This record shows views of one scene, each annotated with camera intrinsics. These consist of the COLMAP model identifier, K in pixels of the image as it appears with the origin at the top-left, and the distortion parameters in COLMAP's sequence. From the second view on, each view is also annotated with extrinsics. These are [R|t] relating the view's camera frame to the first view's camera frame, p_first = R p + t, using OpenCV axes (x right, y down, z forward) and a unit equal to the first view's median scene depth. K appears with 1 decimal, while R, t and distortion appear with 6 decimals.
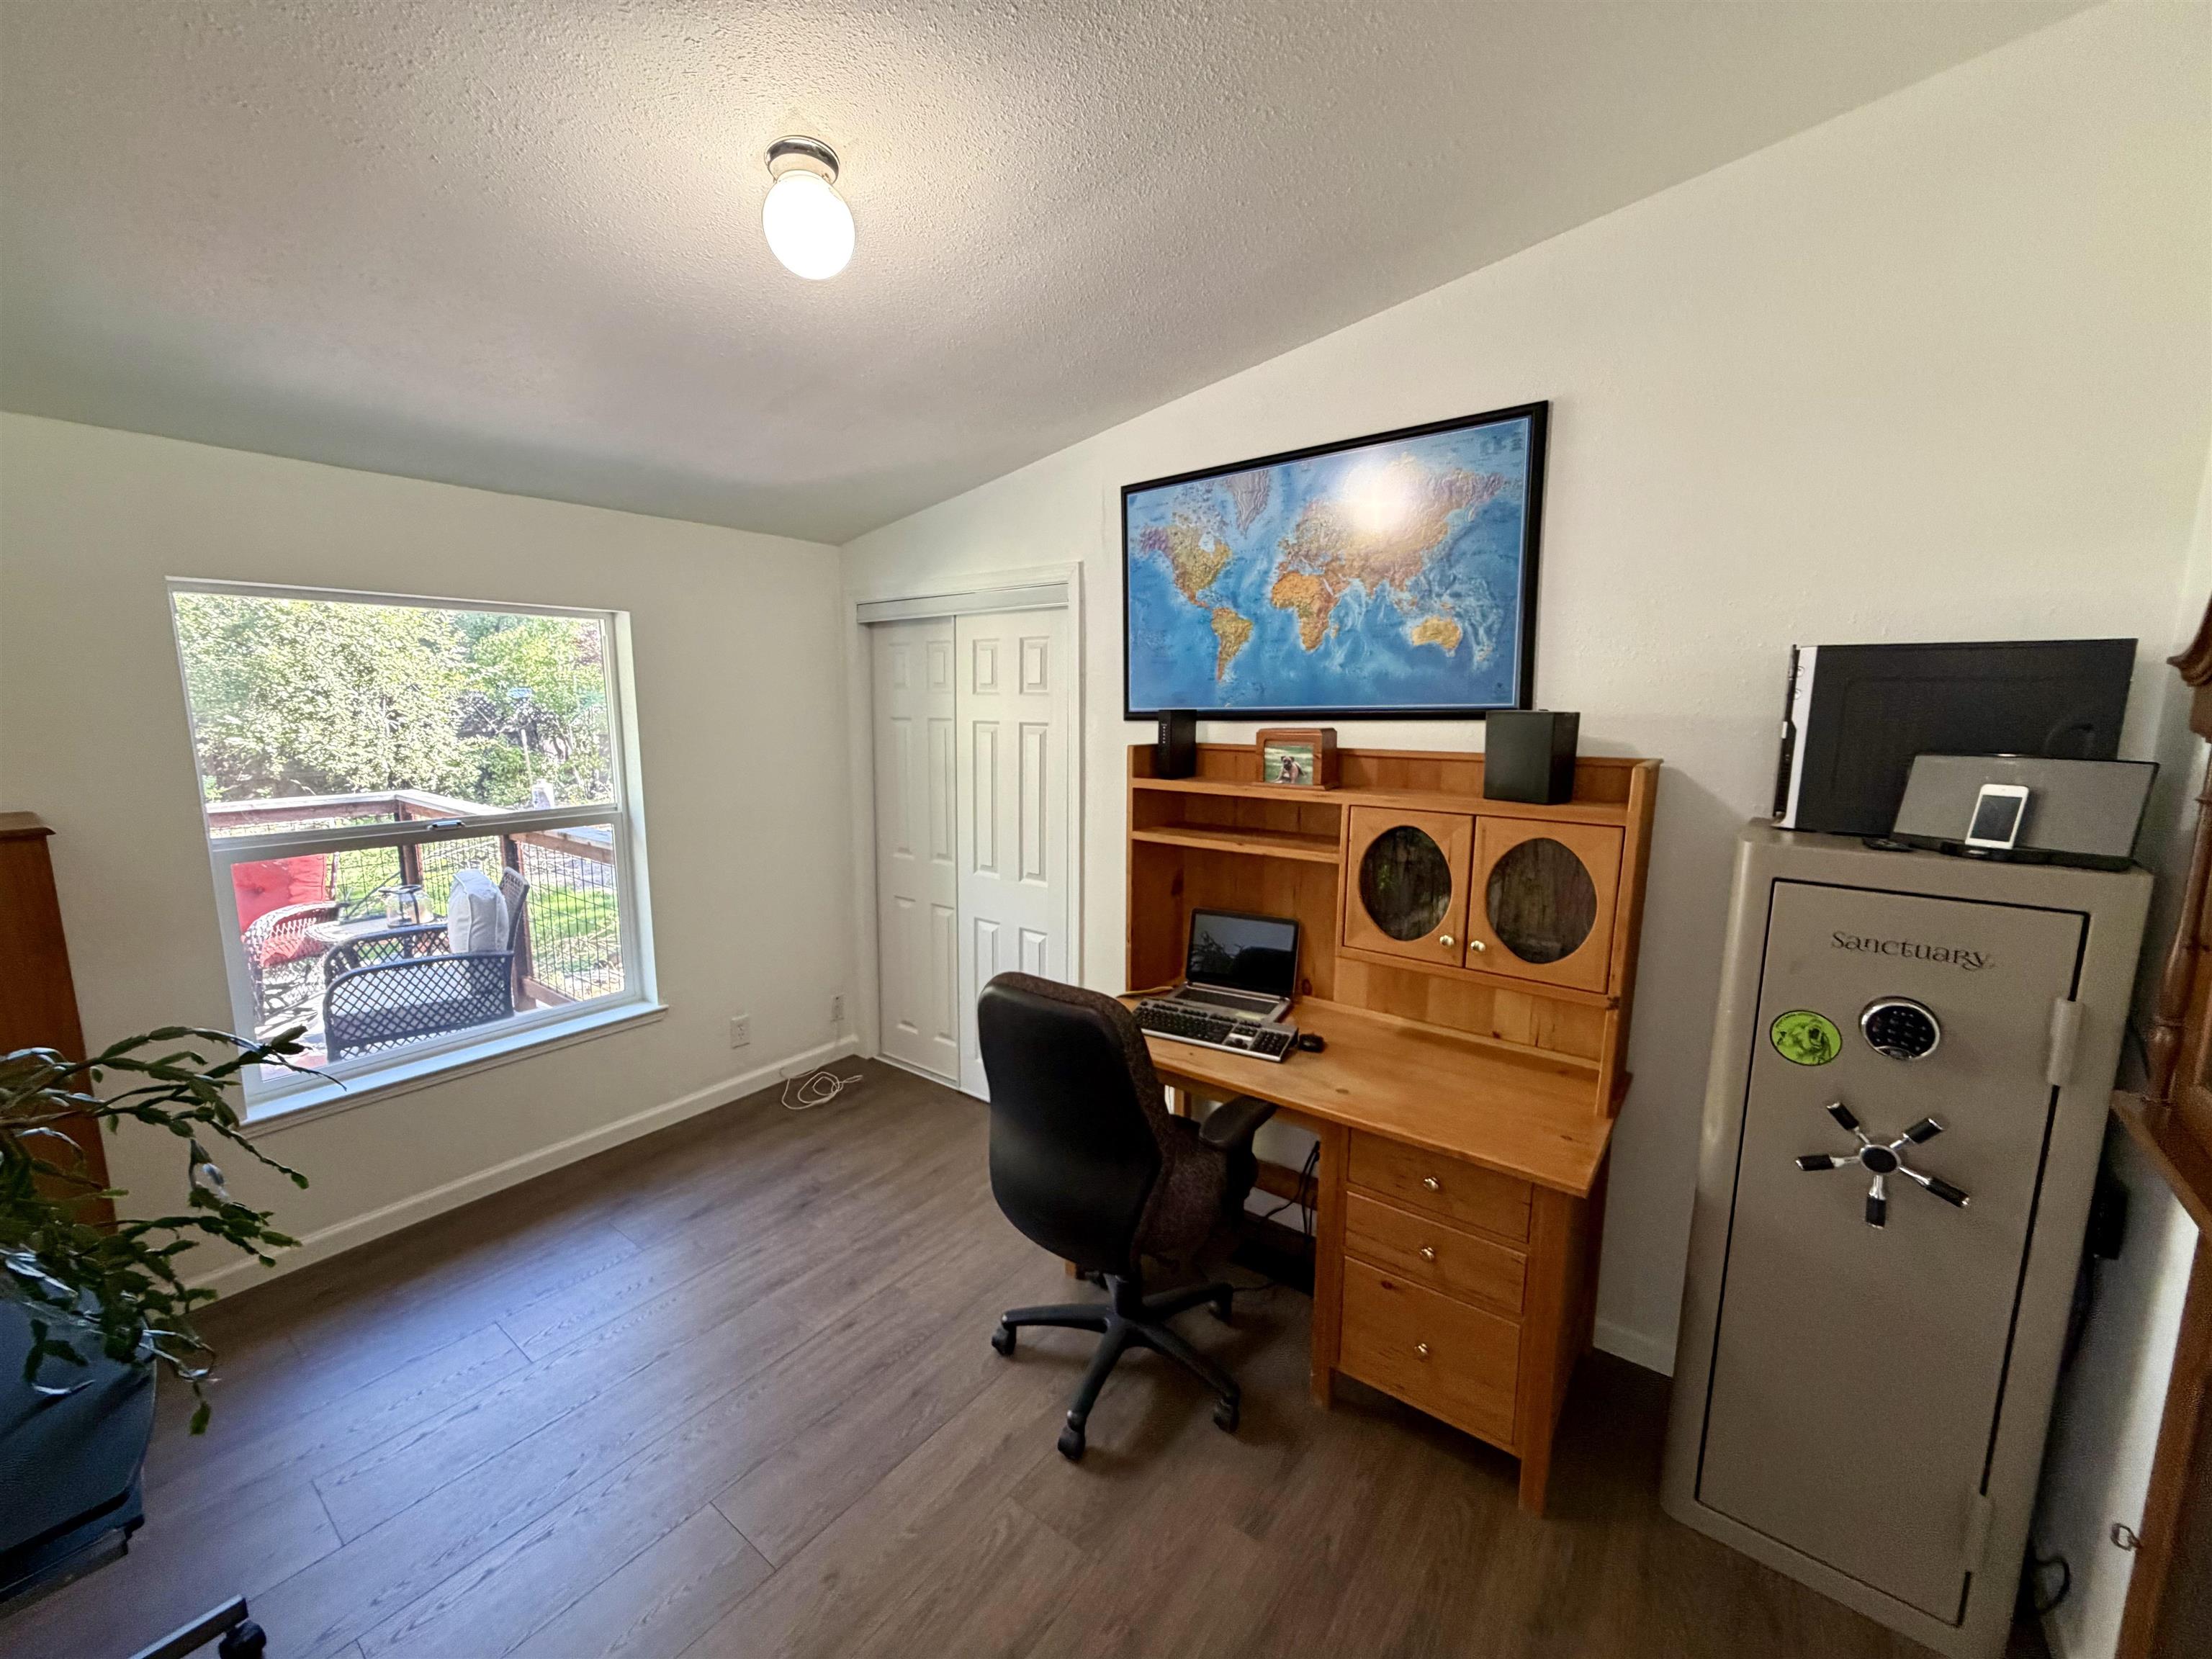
lens RADIAL K [[878.9, 0, 1100.0], [0, 878.9, 829.9], [0, 0, 1]] dist [0.001249, -0.000376]
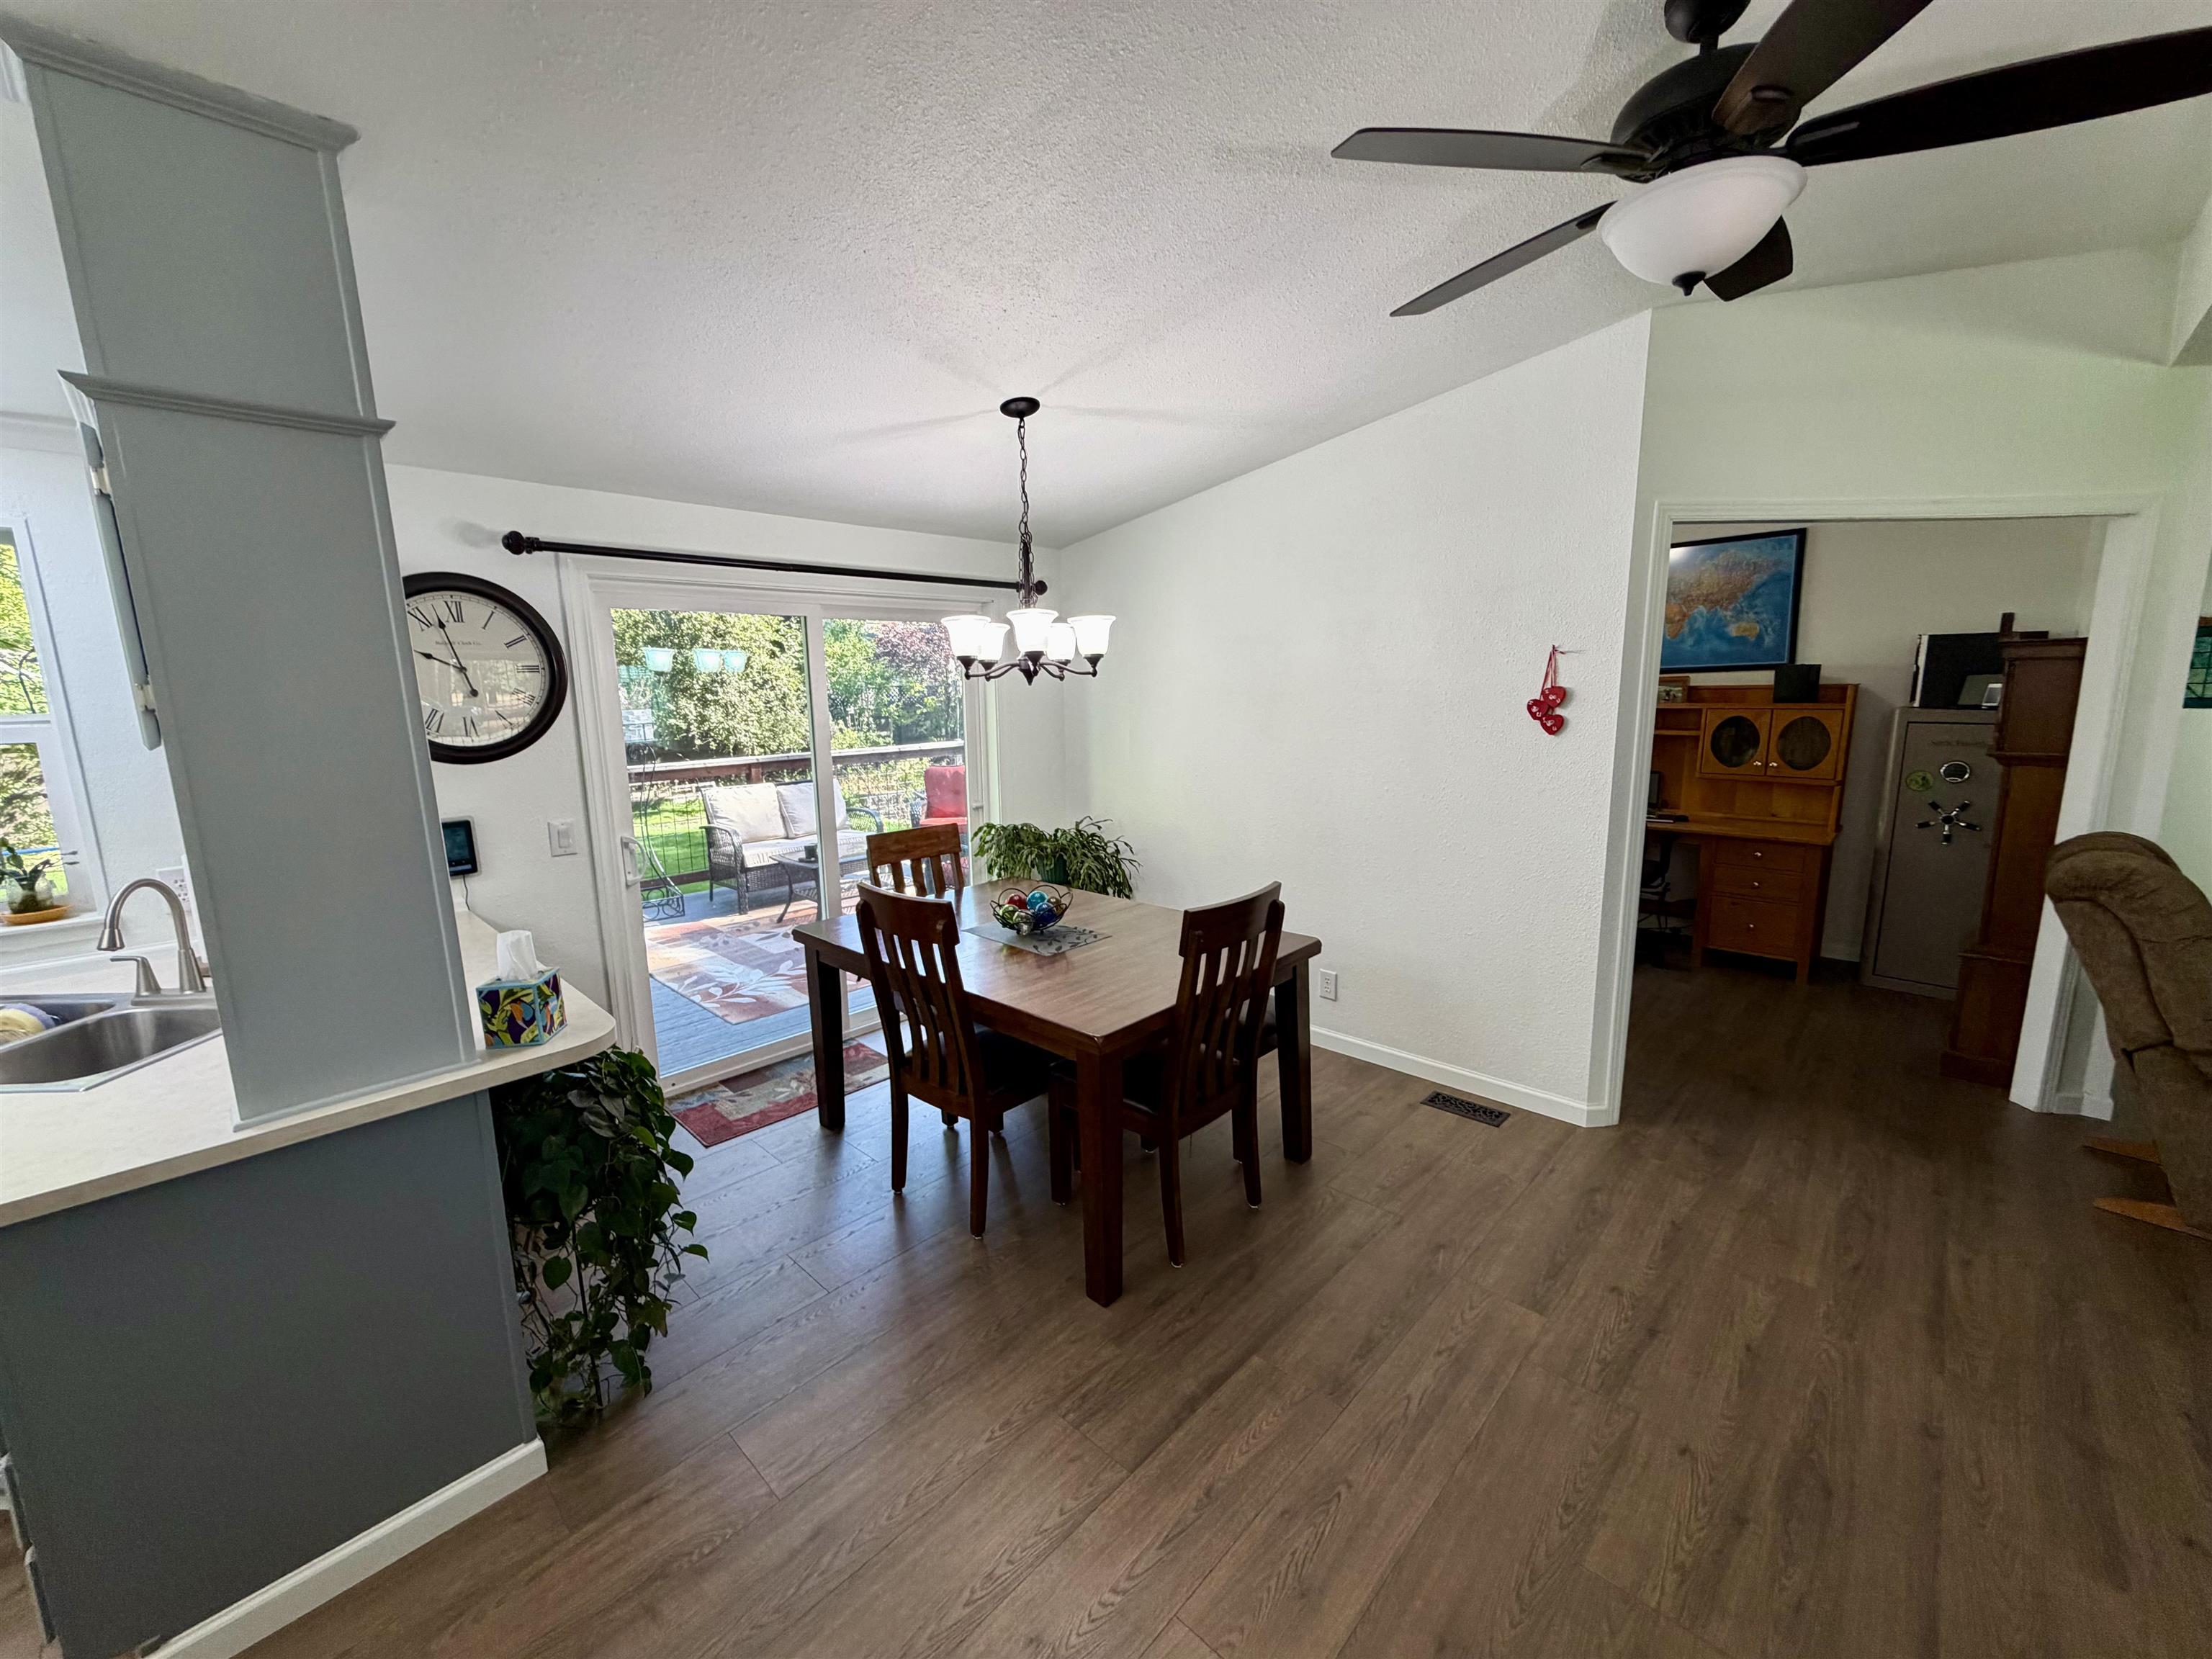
lens RADIAL K [[878.9, 0, 1100.0], [0, 878.9, 829.9], [0, 0, 1]] dist [0.001249, -0.000376]
pose [[0.993121, -0.000897, -0.117089, -0.996831], [0.002897, 0.999853, 0.016910, 0.239687], [0.117057, -0.017133, 0.992977, -1.424995]]
